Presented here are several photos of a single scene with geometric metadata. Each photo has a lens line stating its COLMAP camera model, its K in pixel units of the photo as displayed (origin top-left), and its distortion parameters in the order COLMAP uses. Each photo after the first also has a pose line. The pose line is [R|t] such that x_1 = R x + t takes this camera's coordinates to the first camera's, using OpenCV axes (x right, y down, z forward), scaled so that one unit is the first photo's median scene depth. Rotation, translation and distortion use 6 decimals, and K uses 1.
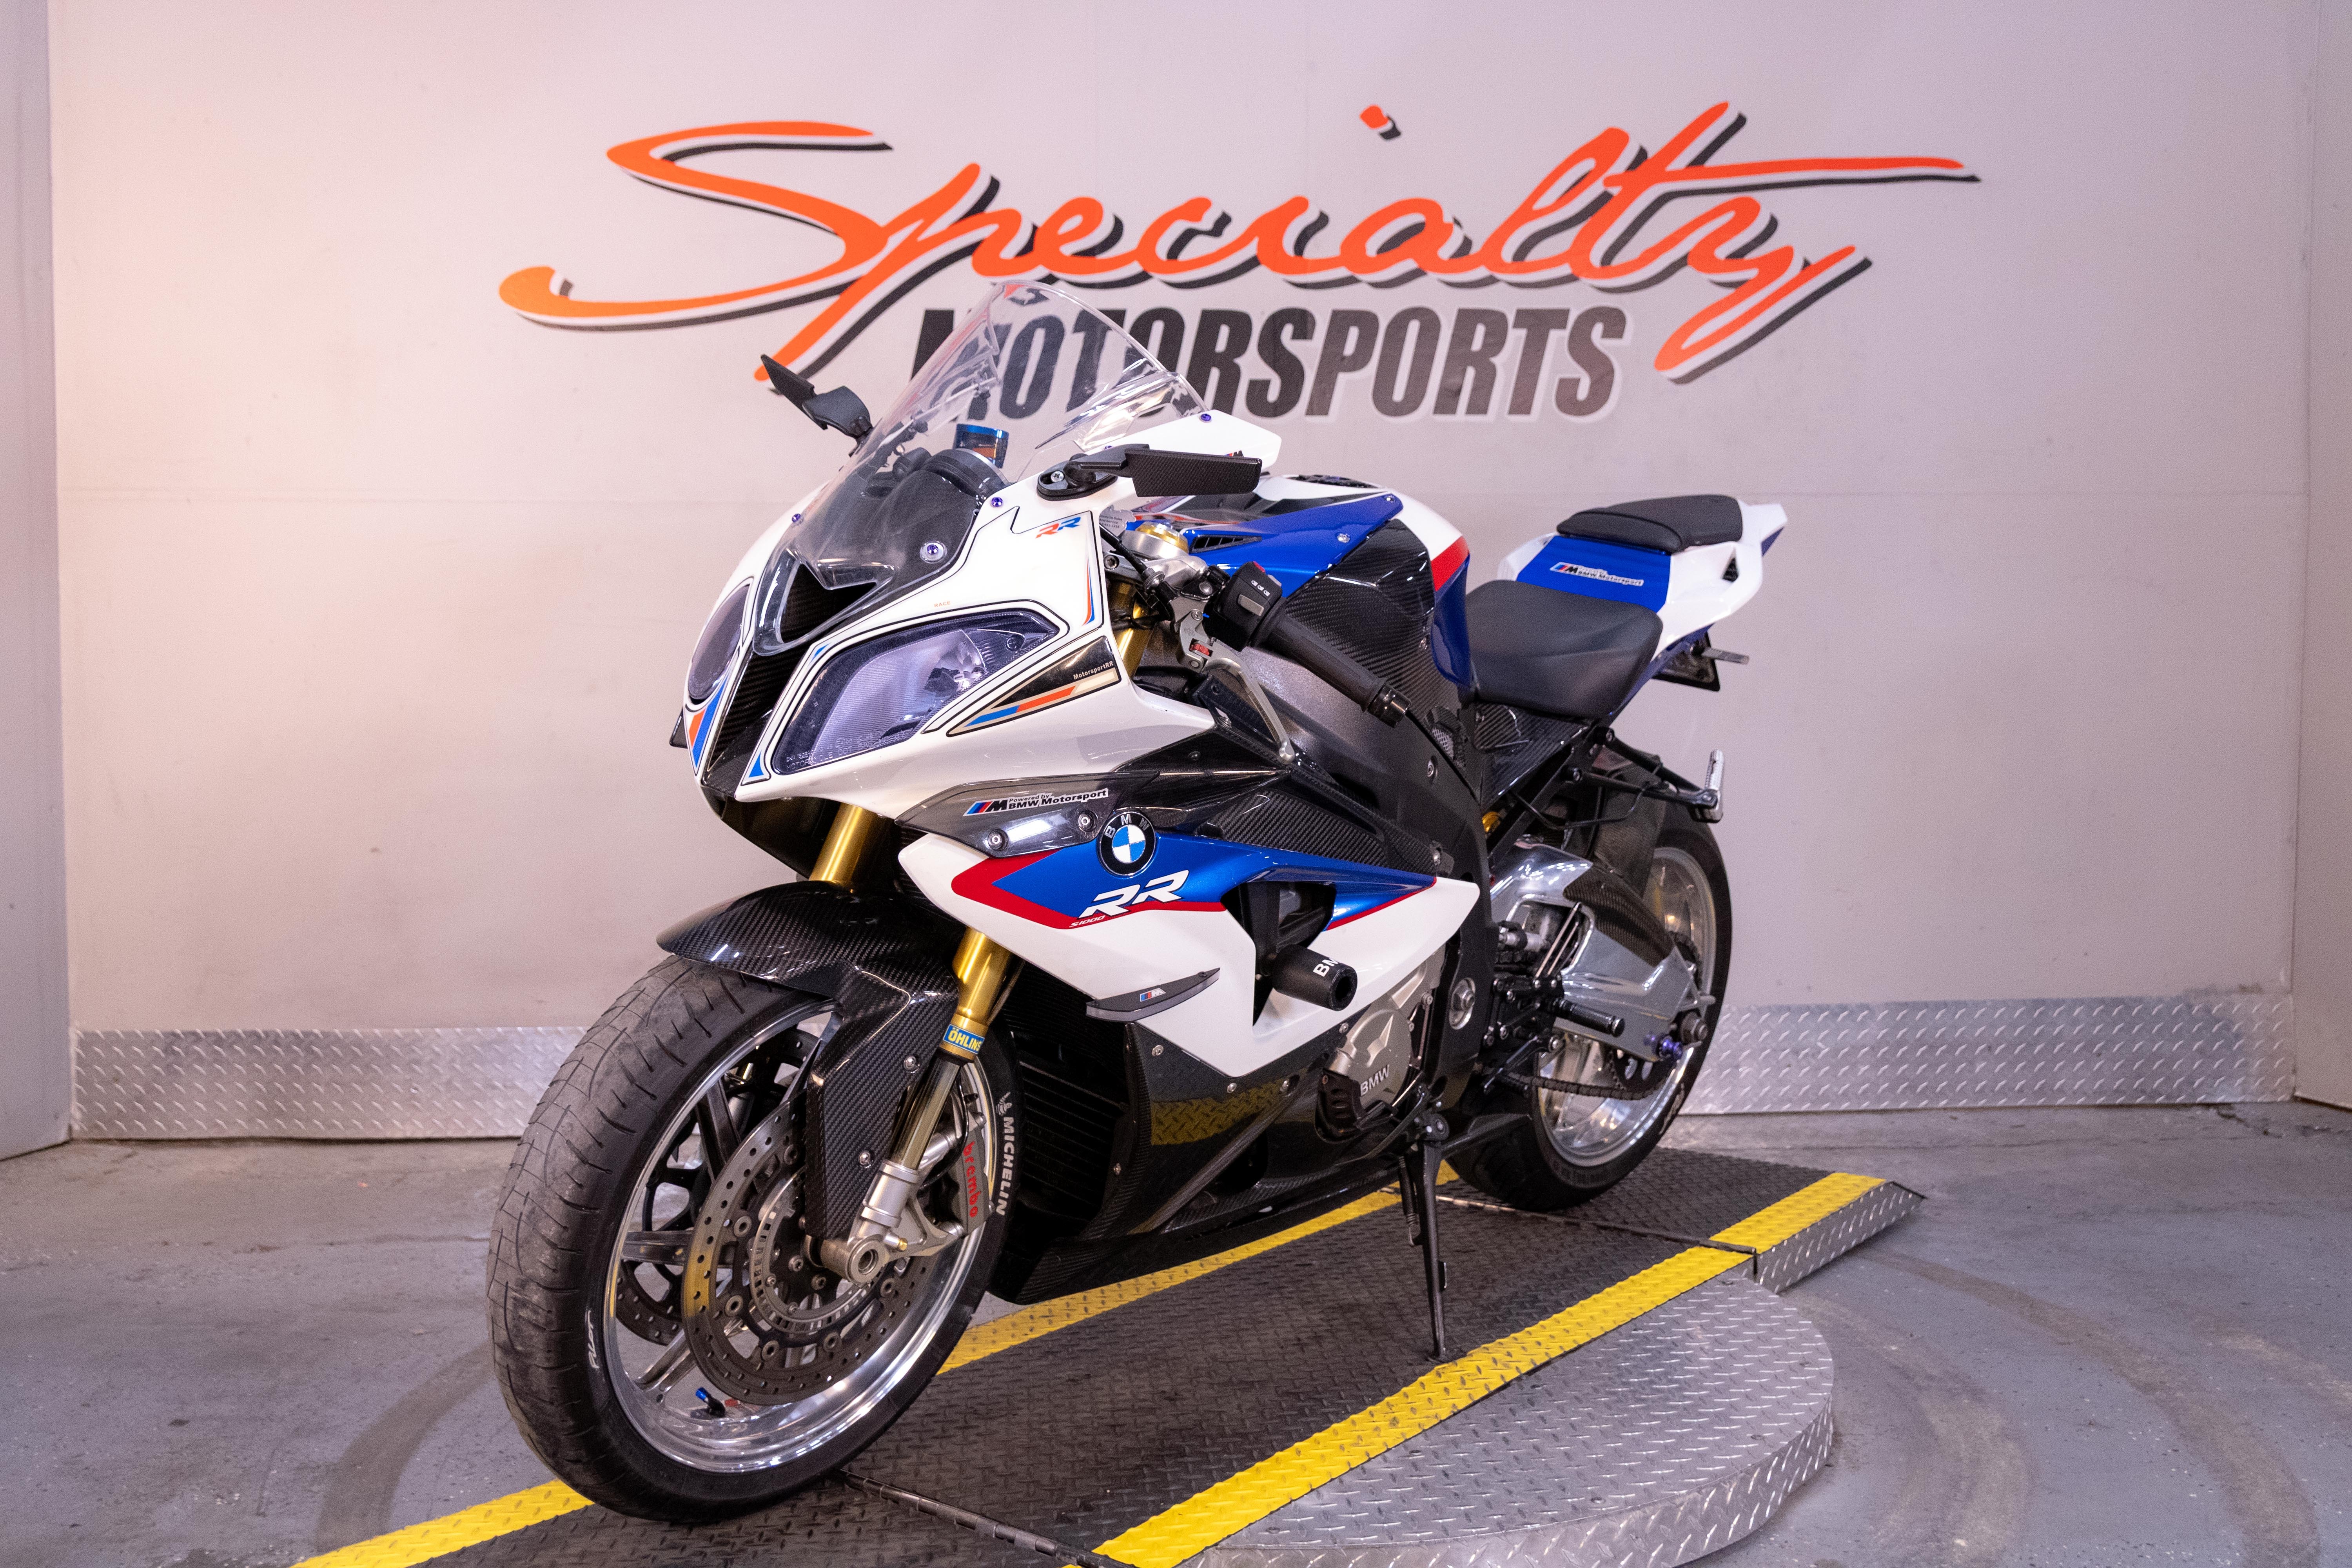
lens RADIAL K [[2116.9, 0, 1176.0], [0, 2116.9, 784.0], [0, 0, 1]] dist [0.000345, -0.018415]
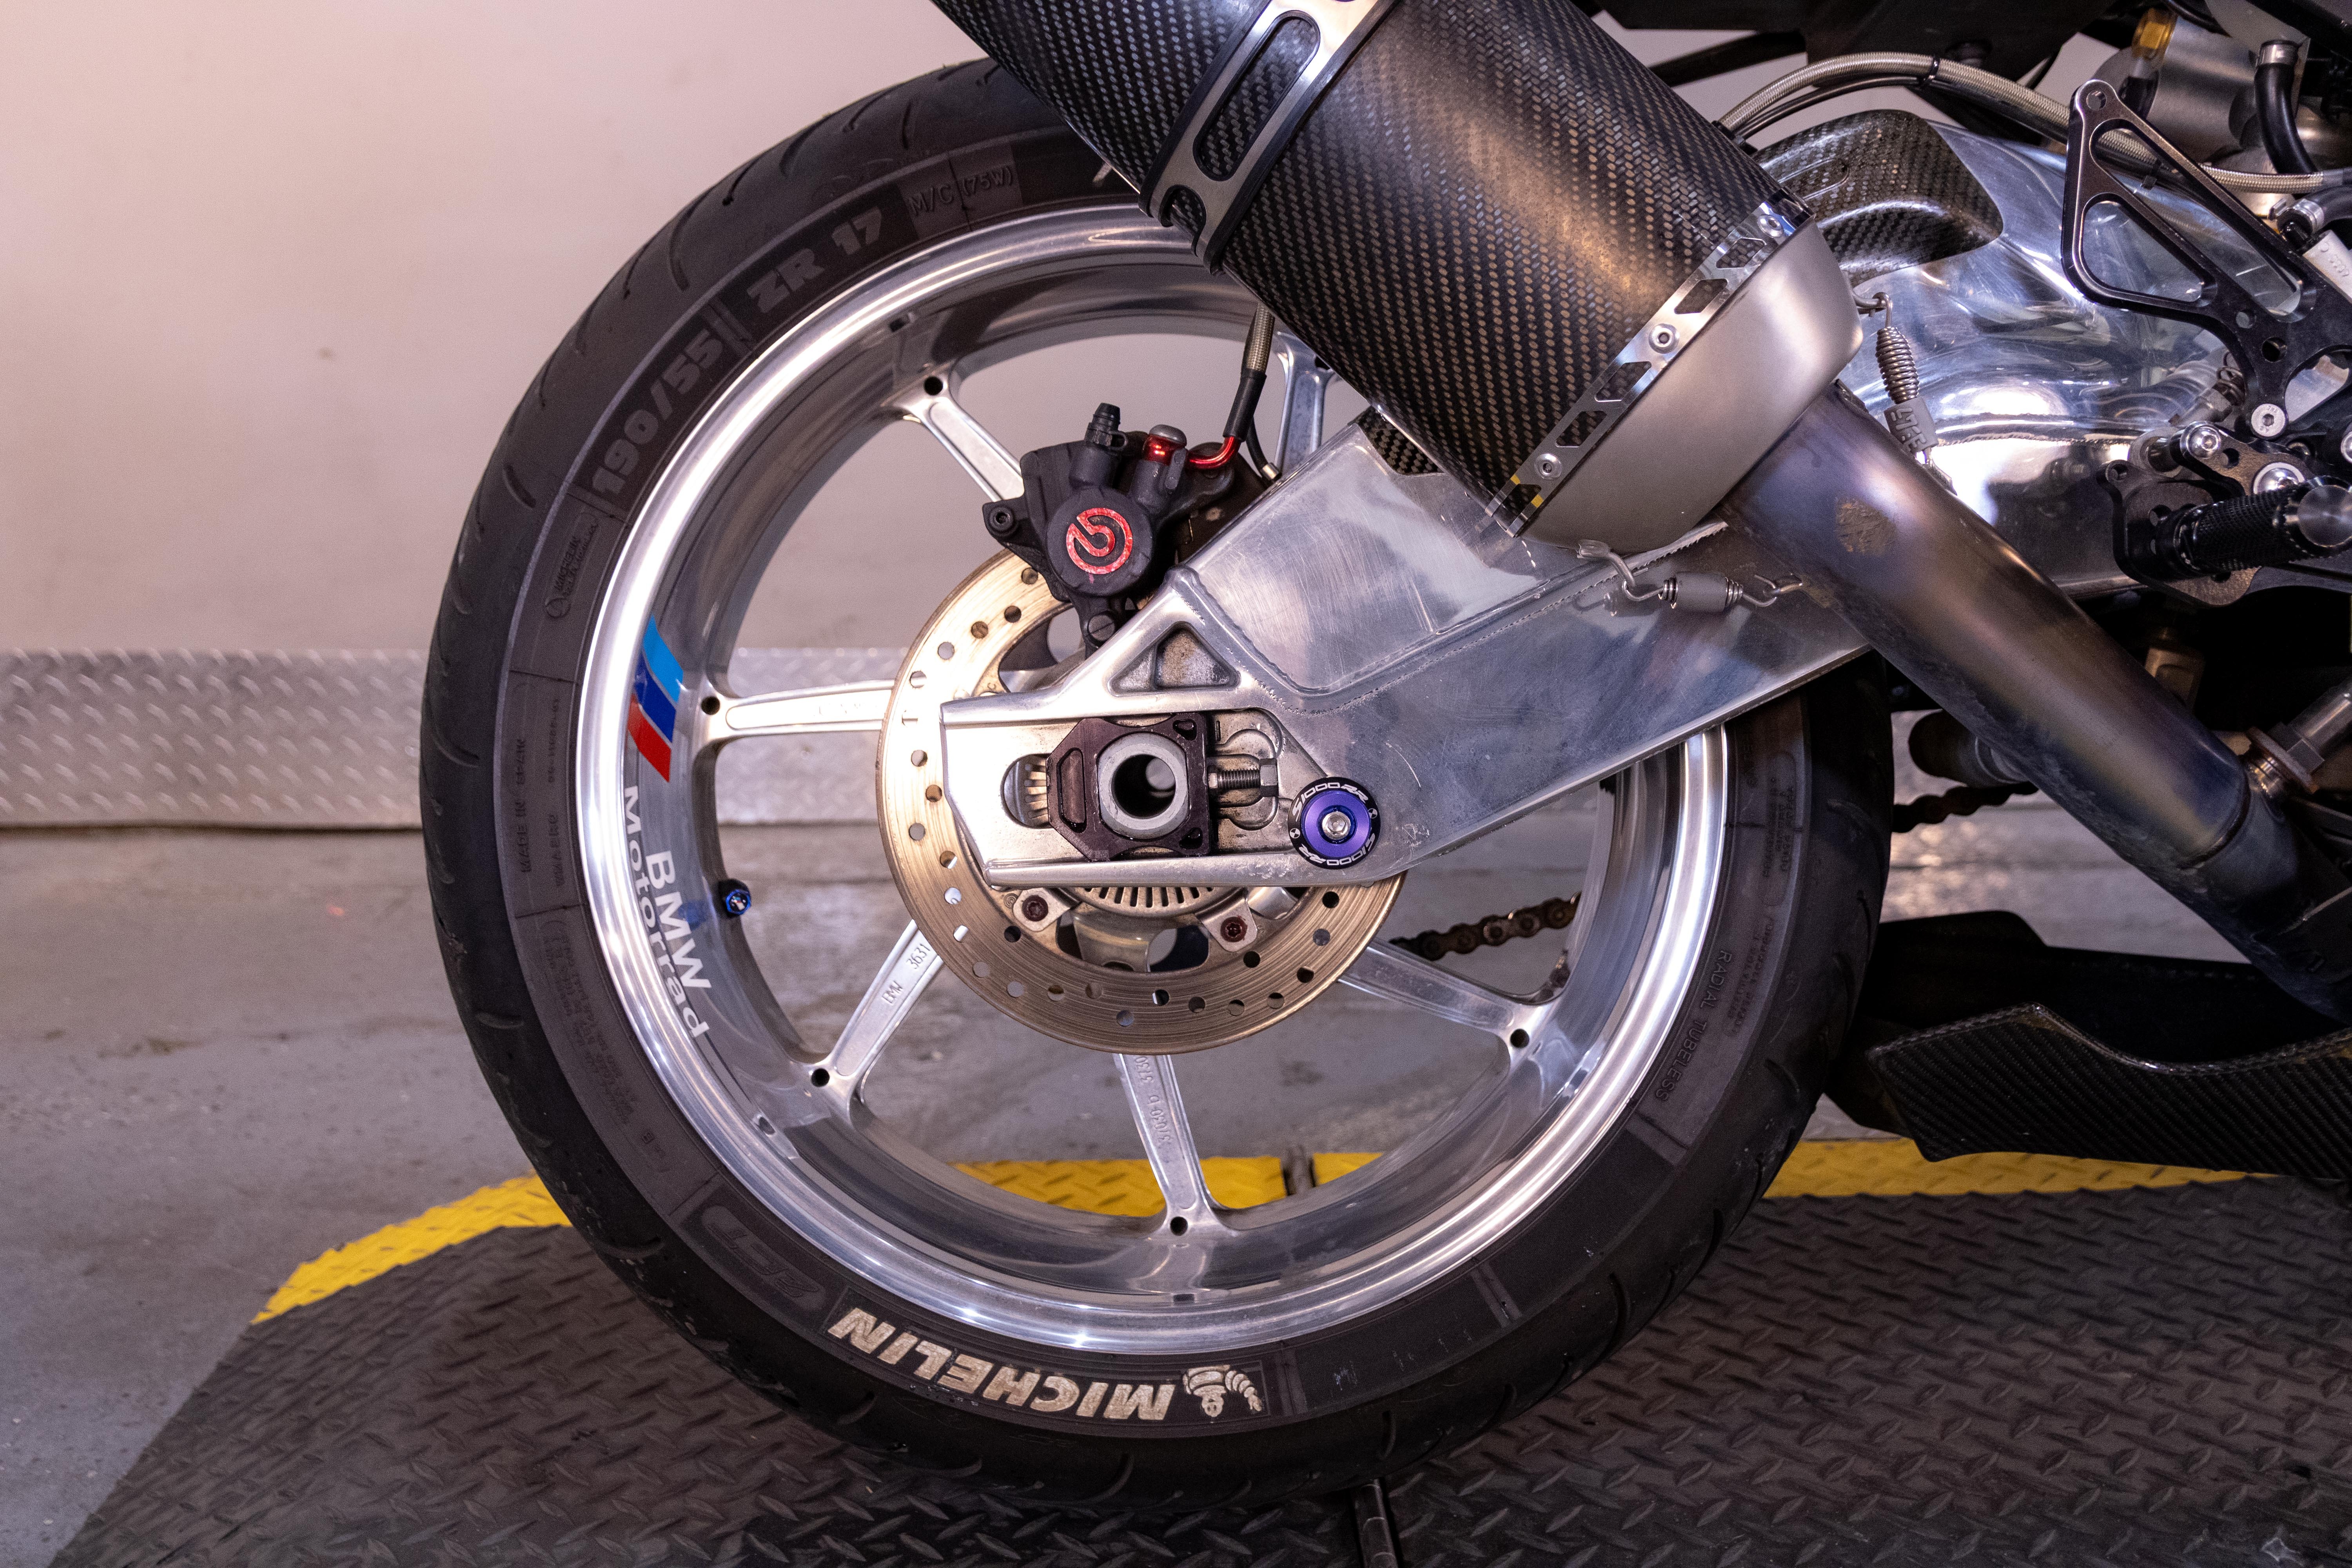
lens RADIAL K [[2124.7, 0, 1176.0], [0, 2124.7, 784.0], [0, 0, 1]] dist [0.007961, 0.000889]
pose [[0.999906, 0.007278, 0.011627, -0.144687], [-0.009142, 0.985513, 0.169353, 0.047337], [-0.010226, -0.169444, 0.985487, 0.385402]]
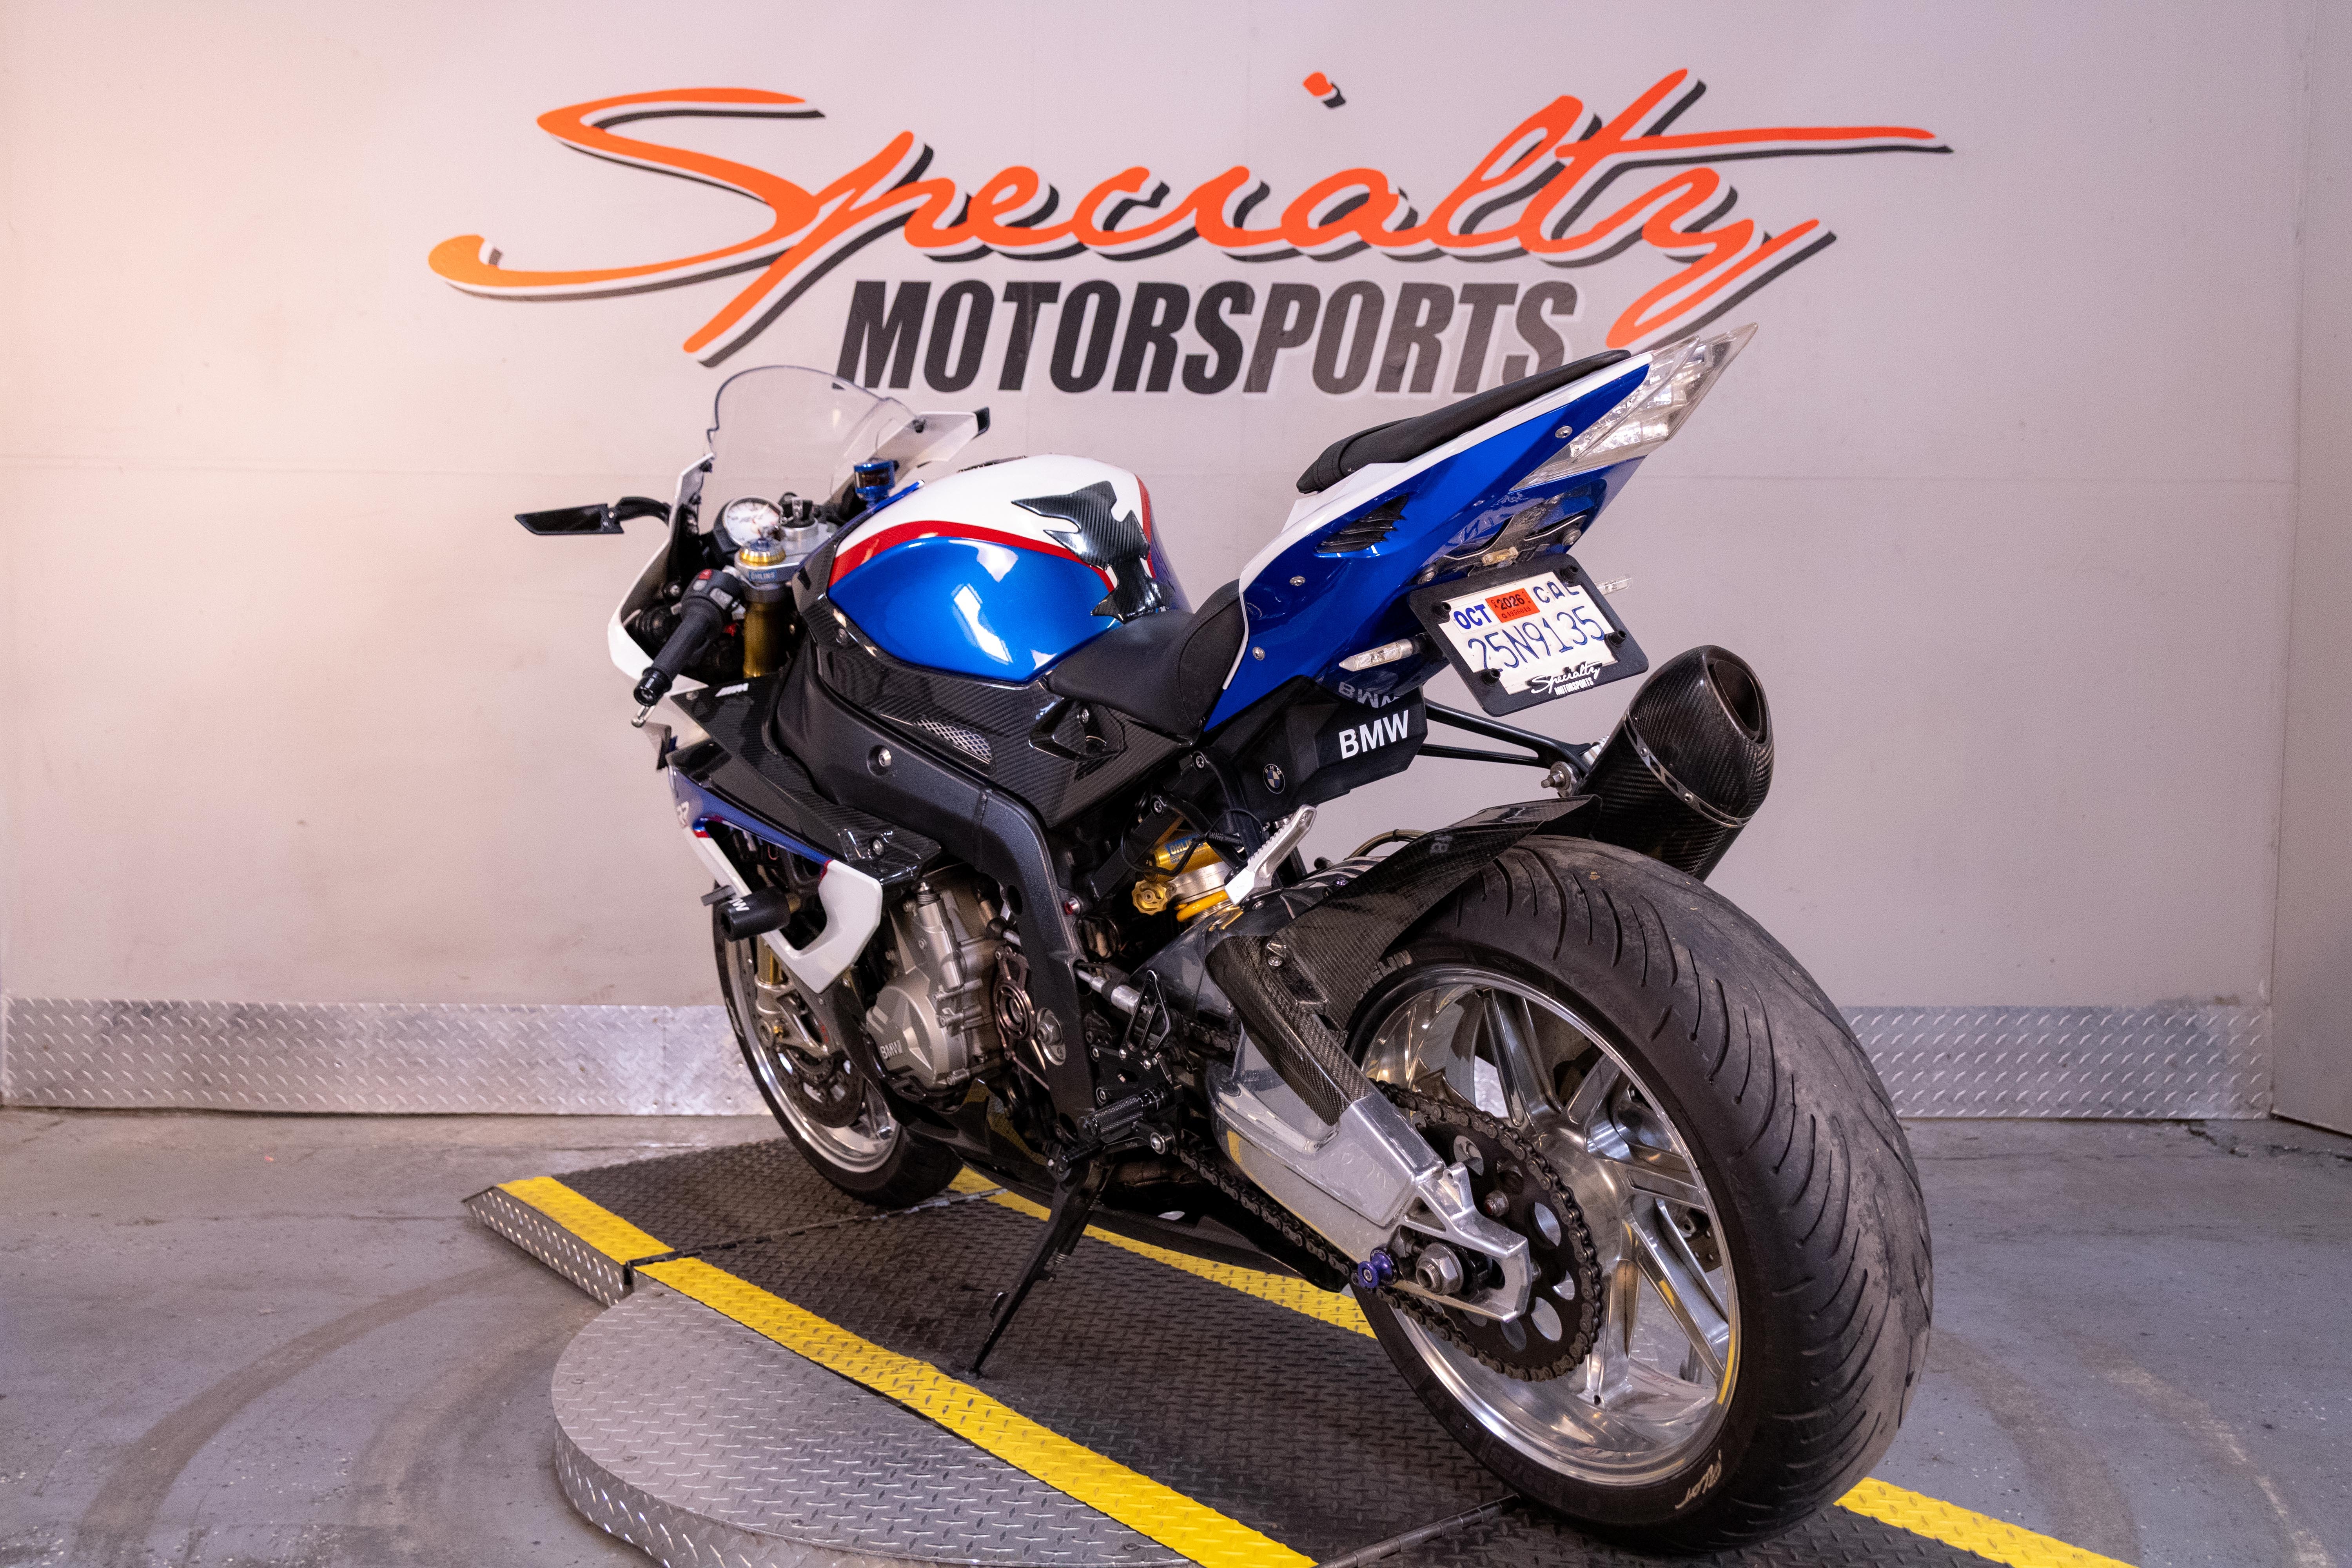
lens RADIAL K [[2129.4, 0, 1176.0], [0, 2129.4, 784.0], [0, 0, 1]] dist [0.003661, -0.023686]
pose [[0.998864, 0.015826, -0.044944, 0.077295], [-0.015447, 0.999842, 0.008785, -0.002049], [0.045076, -0.008081, 0.998951, 0.019196]]
